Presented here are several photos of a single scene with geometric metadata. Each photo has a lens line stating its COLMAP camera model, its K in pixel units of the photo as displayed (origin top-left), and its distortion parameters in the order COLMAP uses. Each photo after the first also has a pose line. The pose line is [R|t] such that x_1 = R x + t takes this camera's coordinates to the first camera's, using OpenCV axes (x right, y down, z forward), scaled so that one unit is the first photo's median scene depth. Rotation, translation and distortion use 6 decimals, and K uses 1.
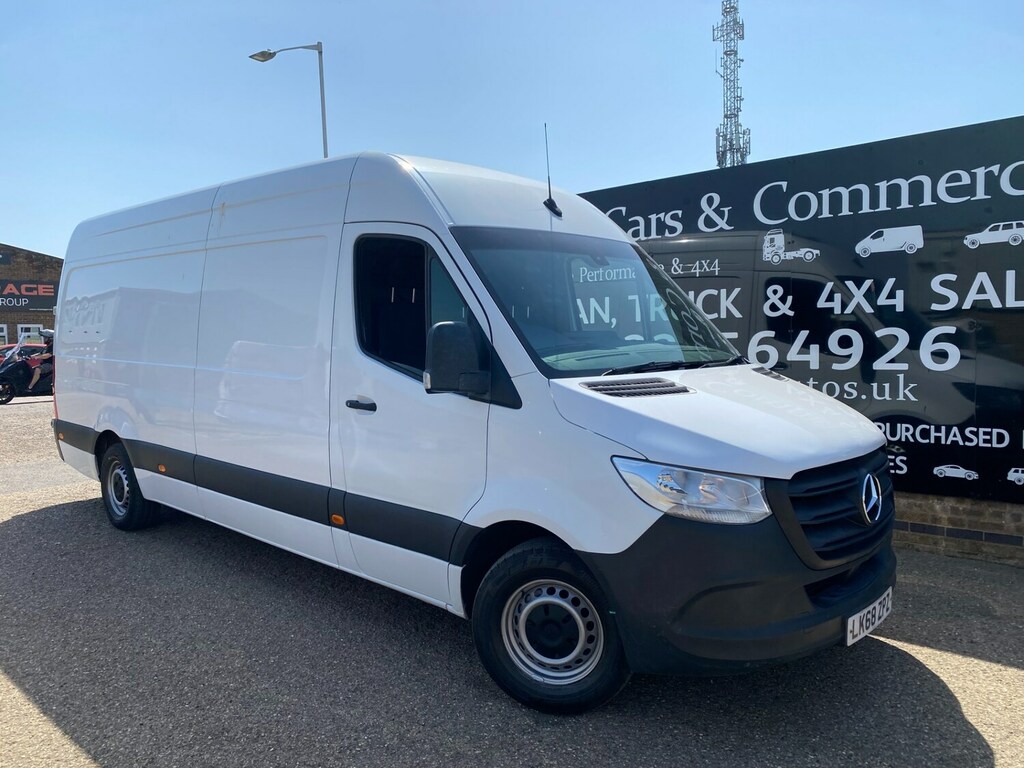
lens RADIAL K [[789.2, 0, 512.4], [0, 789.2, 390.0], [0, 0, 1]] dist [0.003770, 0.007641]
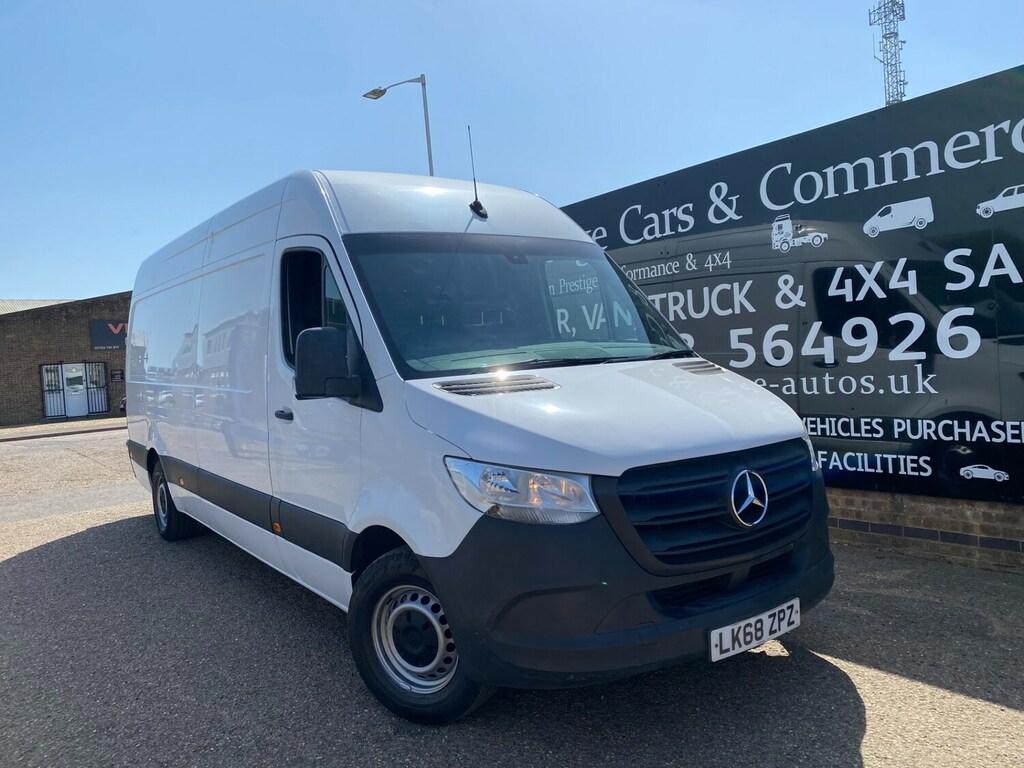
lens RADIAL K [[789.3, 0, 519.9], [0, 789.3, 387.3], [0, 0, 1]] dist [0.007583, -0.000048]
pose [[0.980013, -0.037673, -0.195332, 0.225510], [0.032967, 0.999084, -0.027289, 0.015671], [0.196181, 0.020305, 0.980357, 0.036145]]
